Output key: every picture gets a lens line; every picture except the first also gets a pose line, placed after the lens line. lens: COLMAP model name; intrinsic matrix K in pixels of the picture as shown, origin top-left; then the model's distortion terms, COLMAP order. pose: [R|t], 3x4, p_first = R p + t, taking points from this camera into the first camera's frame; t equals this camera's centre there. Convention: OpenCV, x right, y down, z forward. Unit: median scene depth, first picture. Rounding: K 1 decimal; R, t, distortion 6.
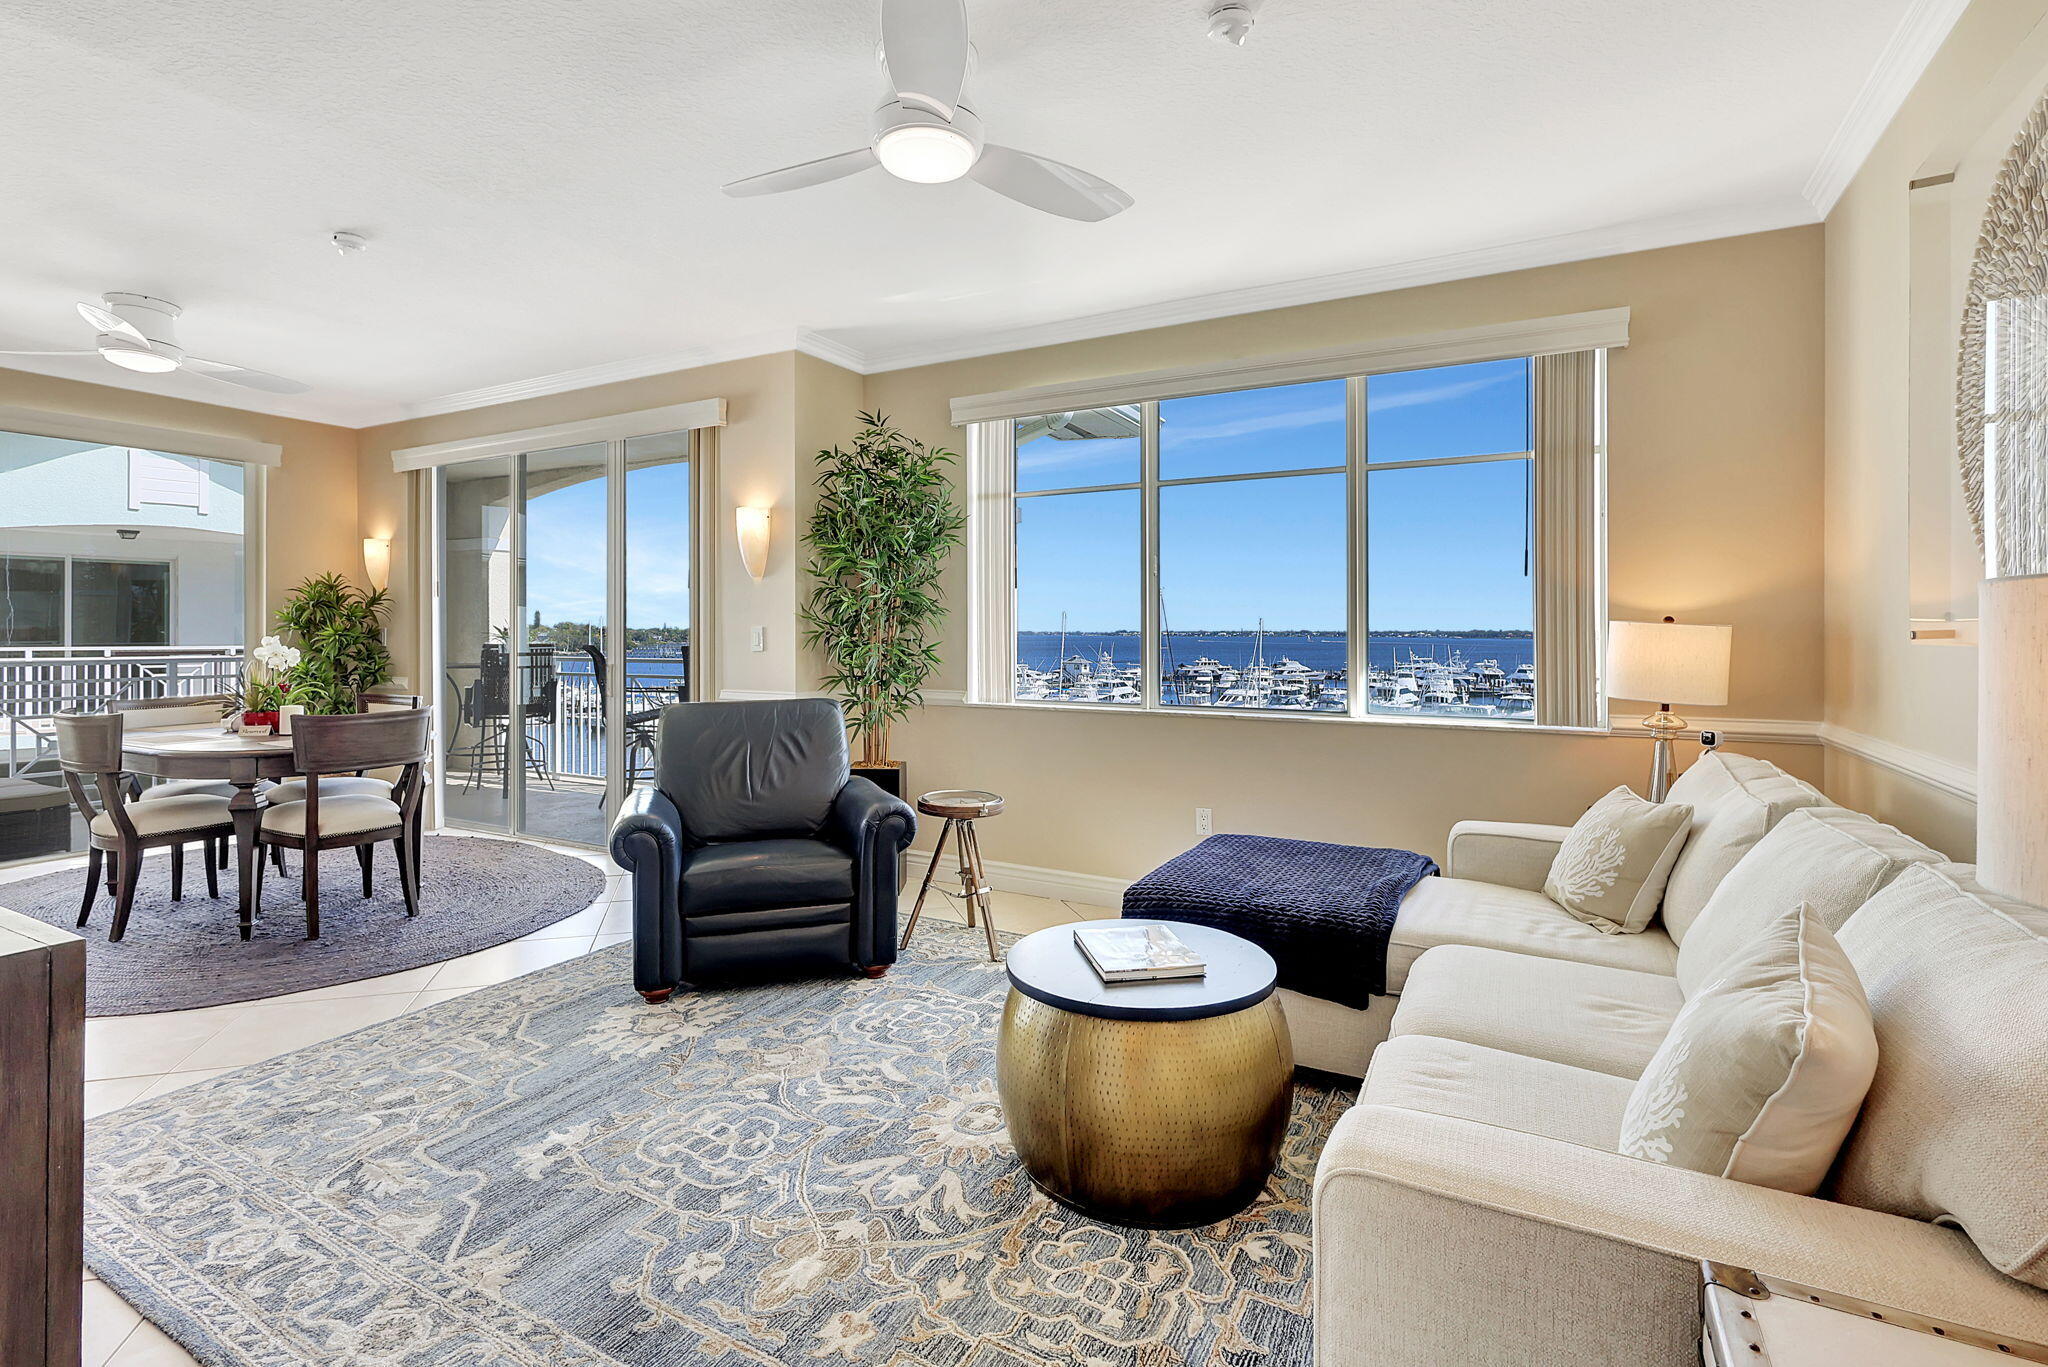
lens RADIAL K [[972.6, 0, 1019.3], [0, 972.6, 634.4], [0, 0, 1]] dist [-0.004697, 0.001389]
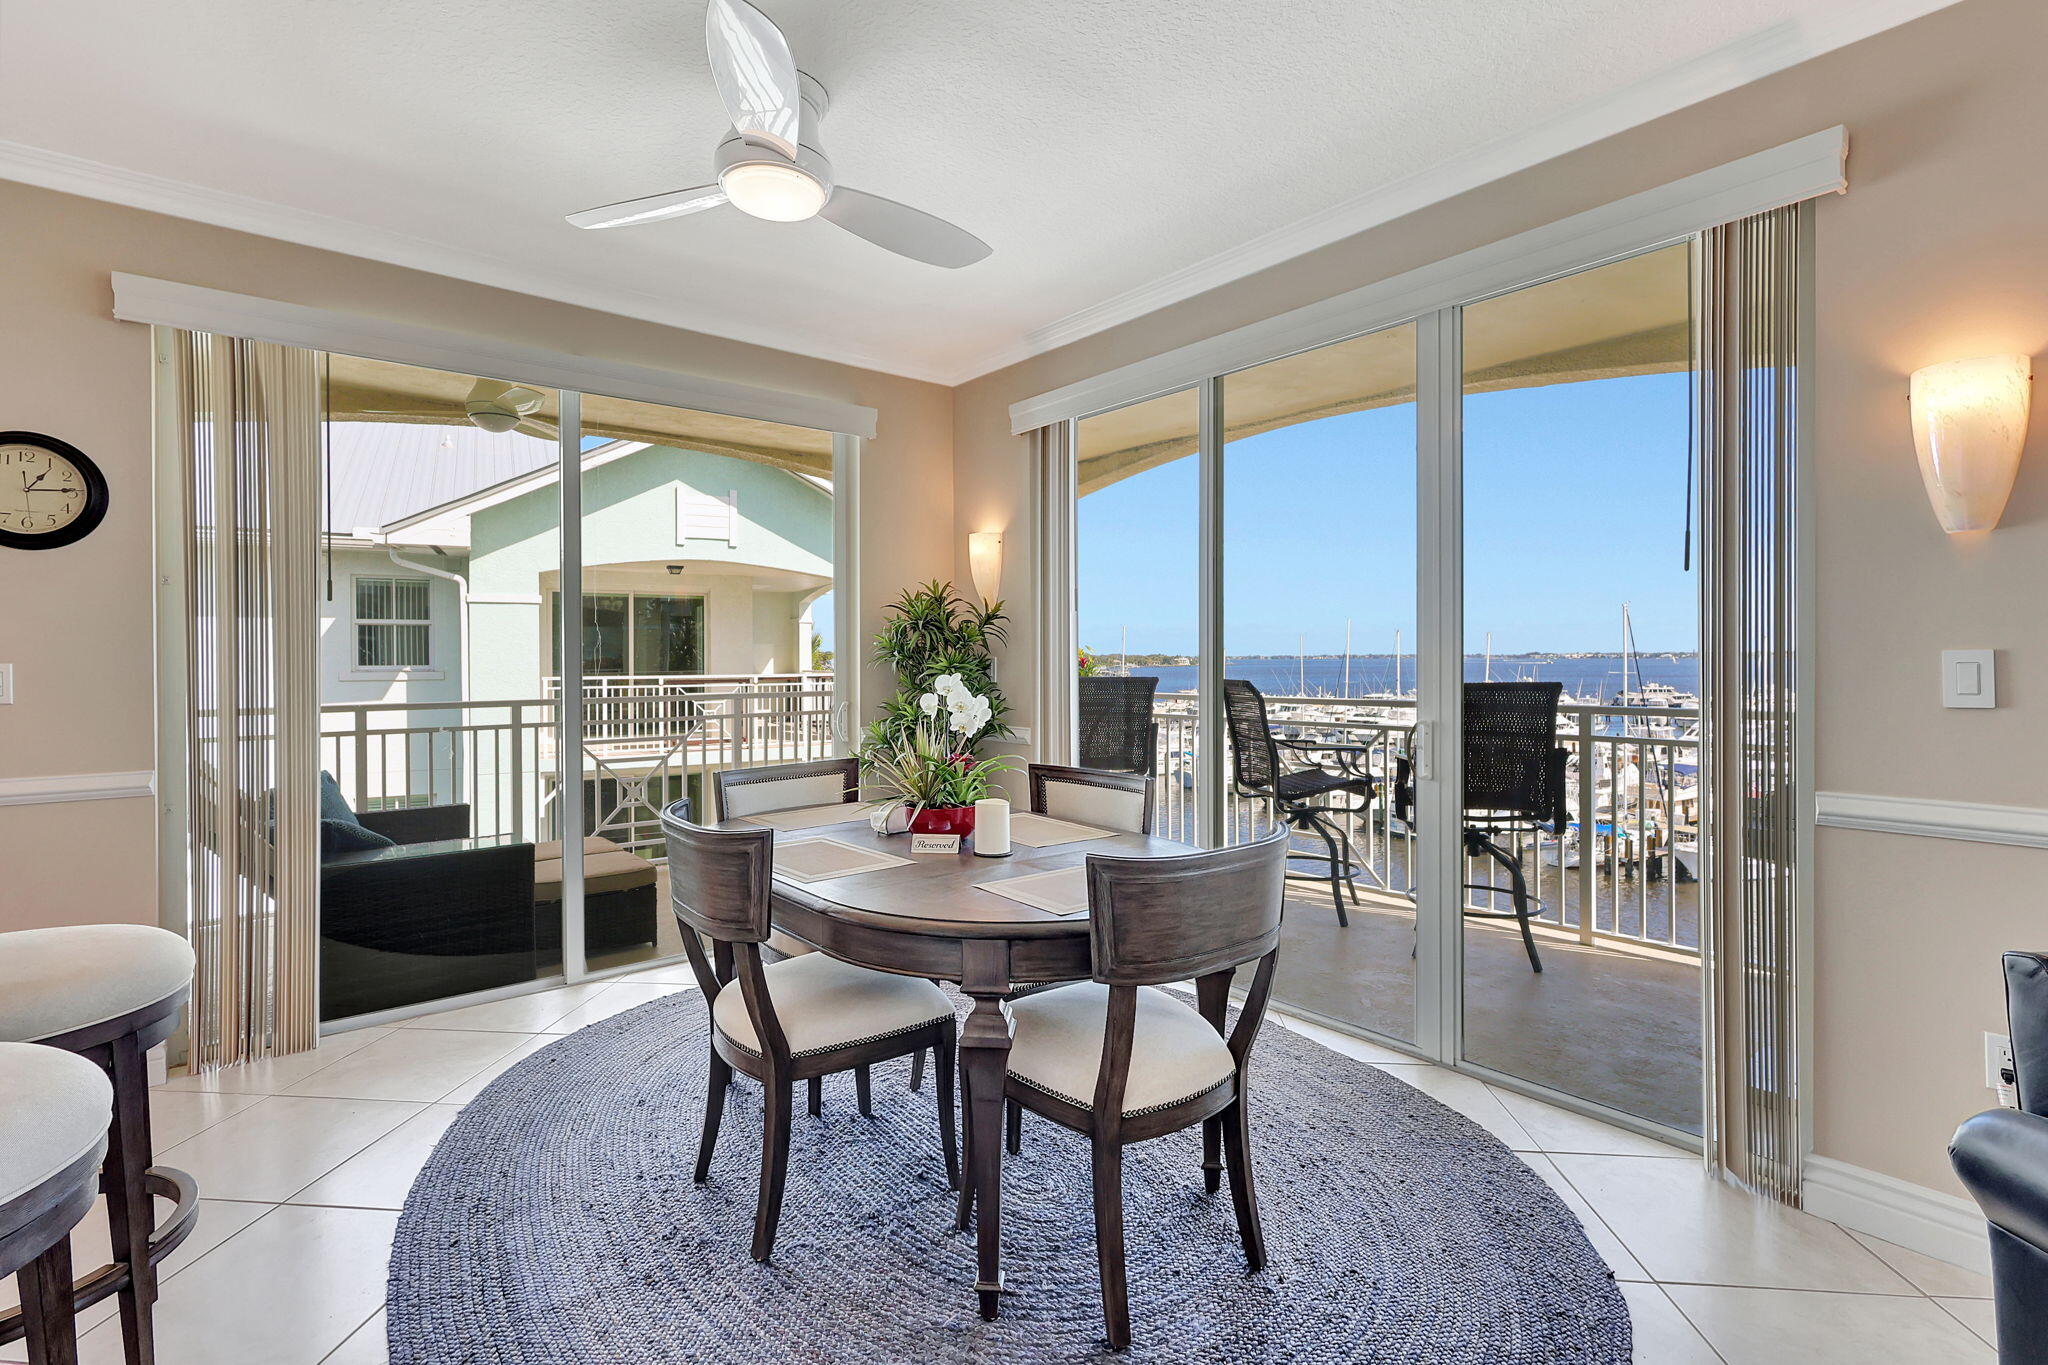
lens RADIAL K [[972.6, 0, 1025.7], [0, 972.6, 667.1], [0, 0, 1]] dist [-0.004697, 0.001389]
pose [[0.927340, -0.003290, -0.374205, -0.365656], [0.006550, 0.999951, 0.007439, -0.004507], [0.374162, -0.009349, 0.927316, 0.344935]]
